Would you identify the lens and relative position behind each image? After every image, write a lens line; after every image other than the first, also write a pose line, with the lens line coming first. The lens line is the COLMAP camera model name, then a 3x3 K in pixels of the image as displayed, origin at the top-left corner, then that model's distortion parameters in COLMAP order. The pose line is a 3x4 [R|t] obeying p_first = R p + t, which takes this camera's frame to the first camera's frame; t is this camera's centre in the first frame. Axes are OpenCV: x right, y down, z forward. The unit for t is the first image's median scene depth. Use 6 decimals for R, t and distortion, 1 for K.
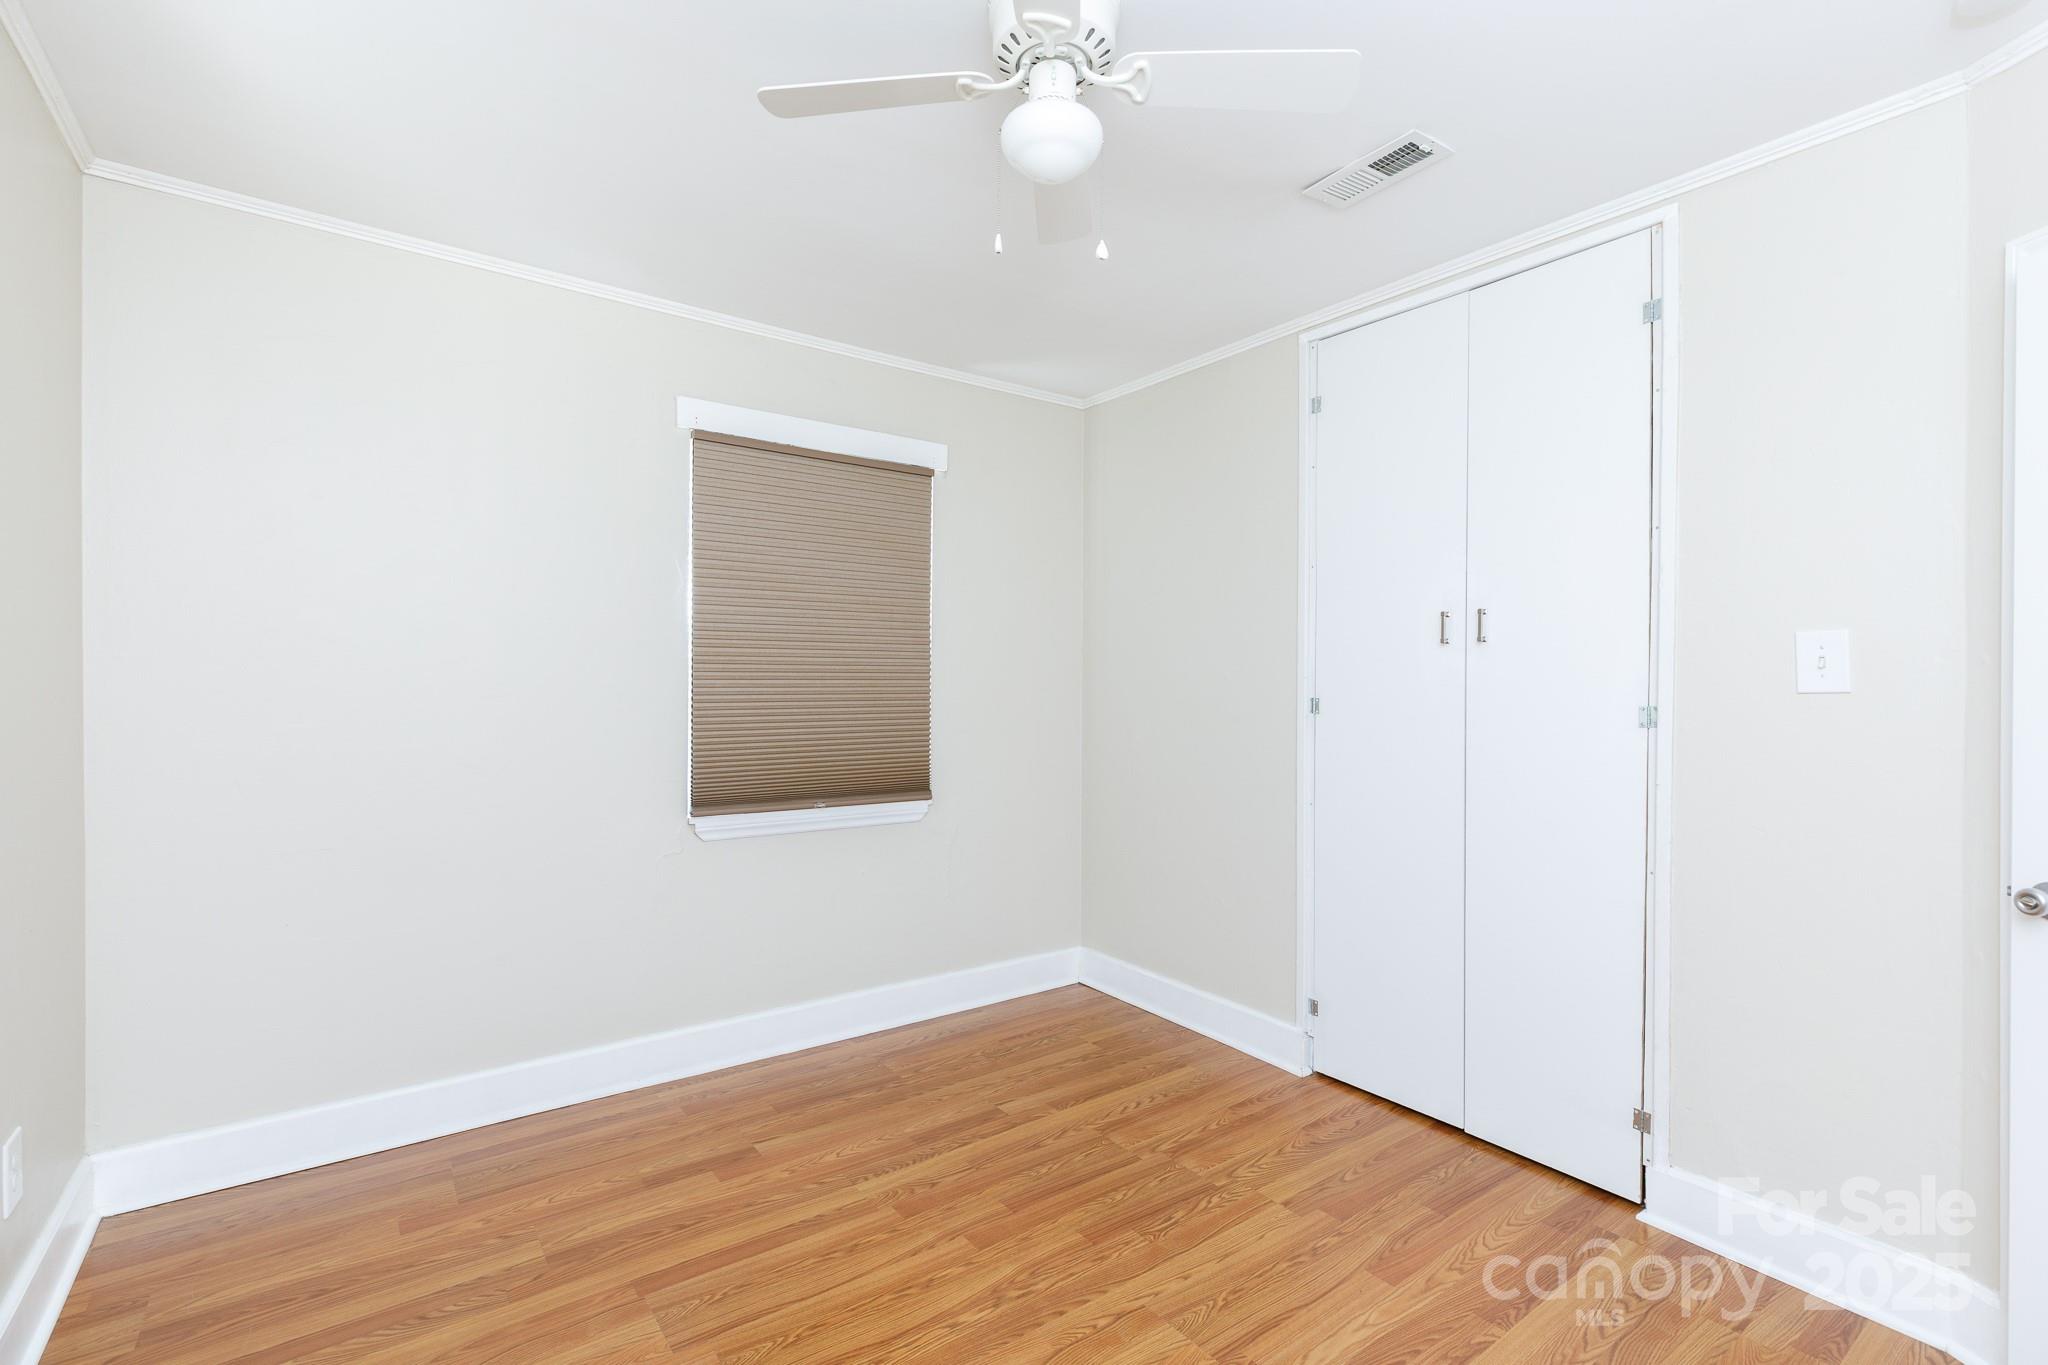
lens RADIAL K [[924.7, 0, 1022.6], [0, 924.7, 698.3], [0, 0, 1]] dist [0.003592, 0.000936]
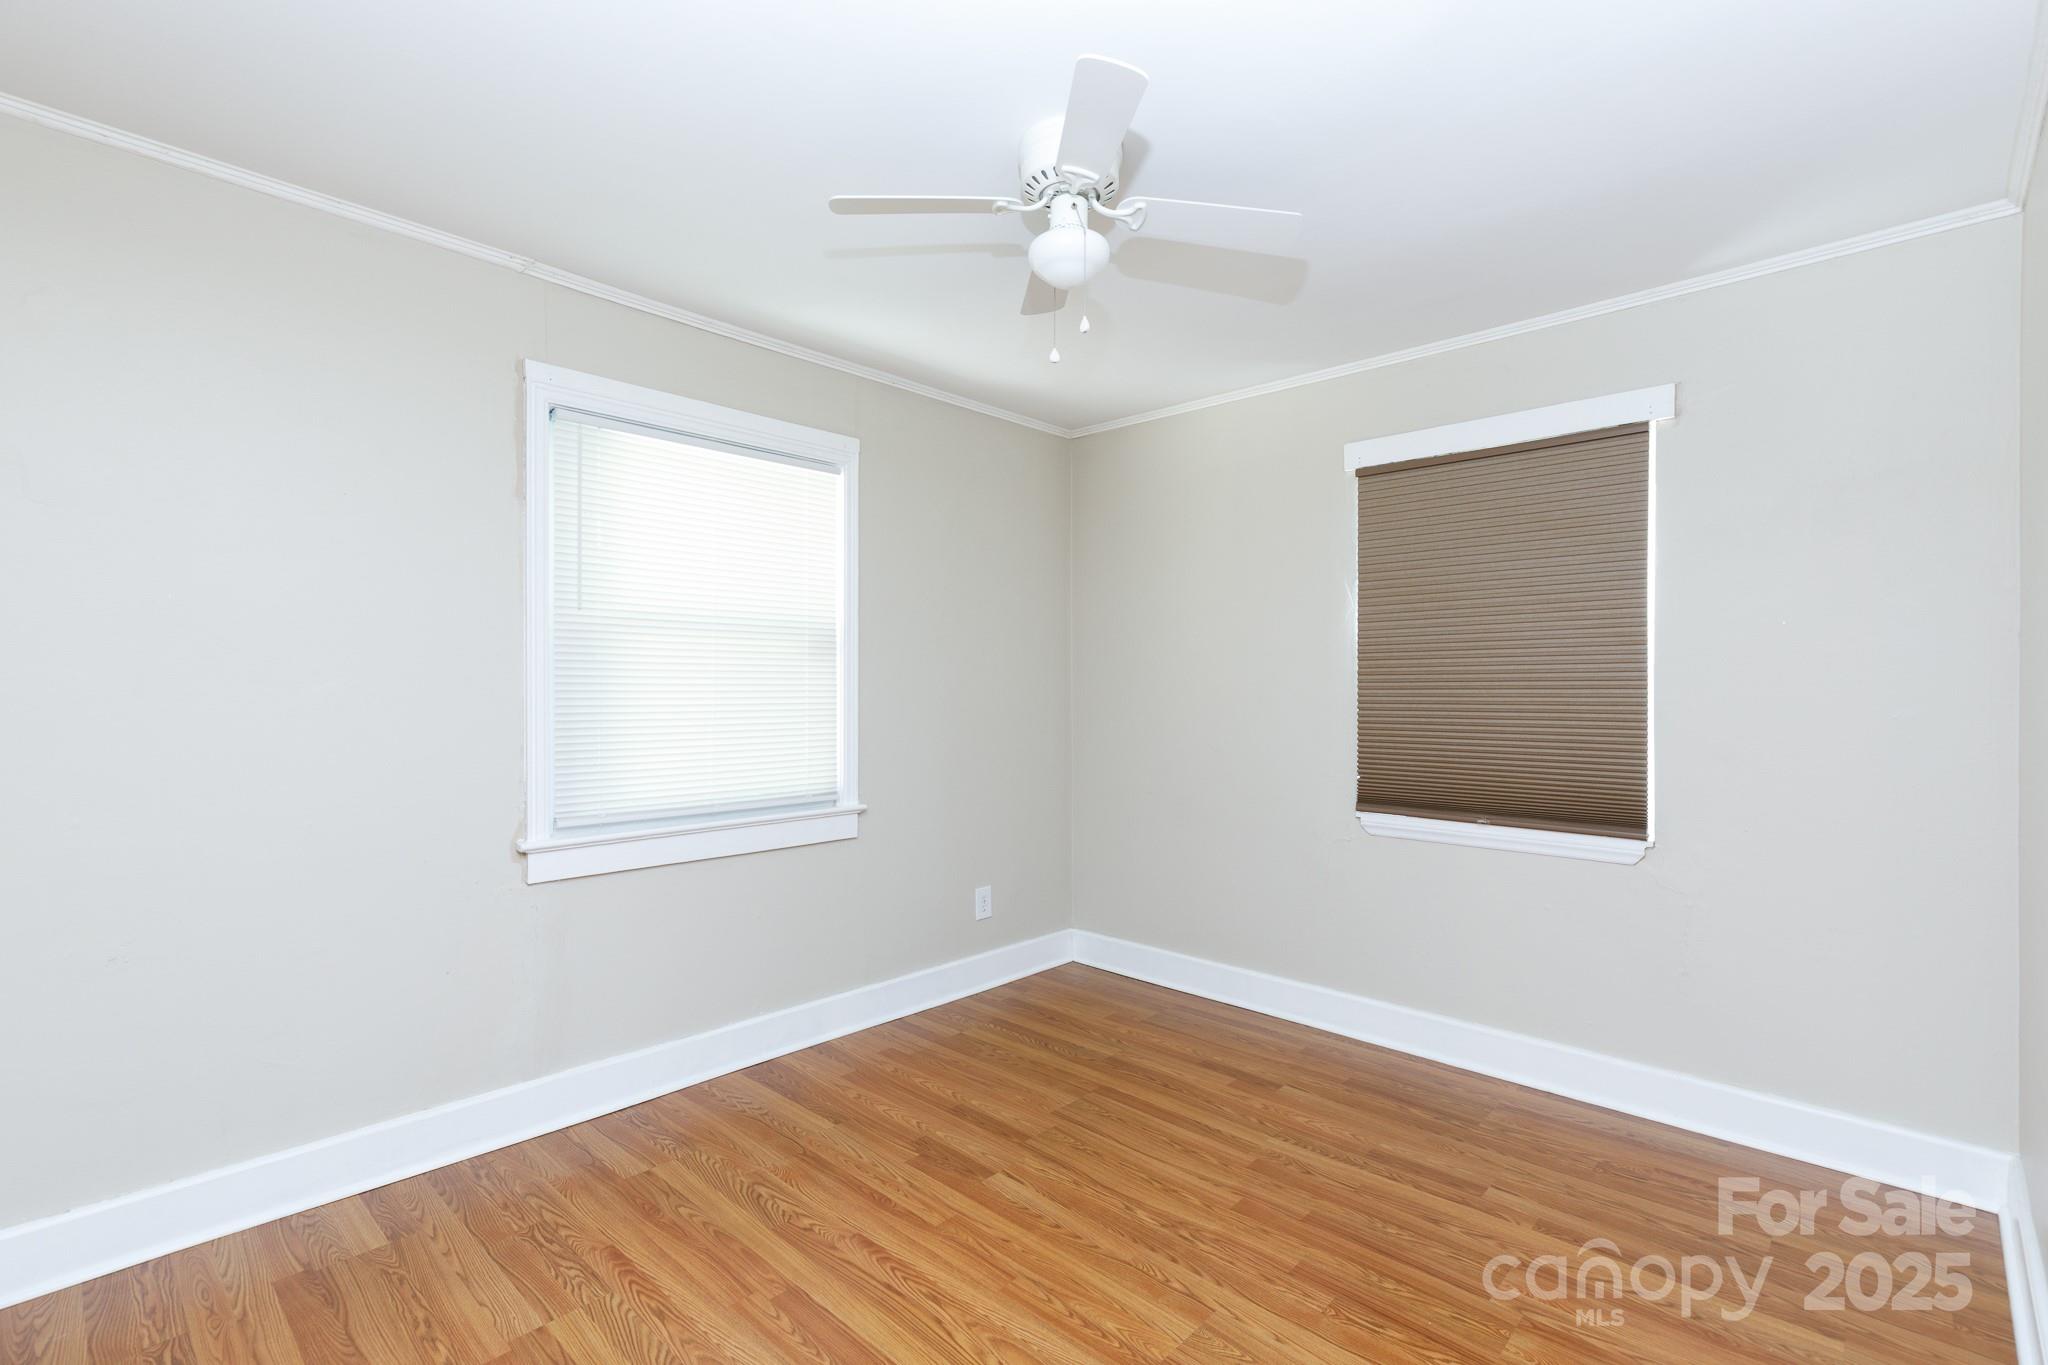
lens RADIAL K [[924.7, 0, 1014.1], [0, 924.7, 717.8], [0, 0, 1]] dist [0.003592, 0.000936]
pose [[0.173561, 0.024891, -0.984509, 0.822826], [-0.018414, 0.999588, 0.022026, -0.003893], [0.984651, 0.014306, 0.173947, 0.464189]]
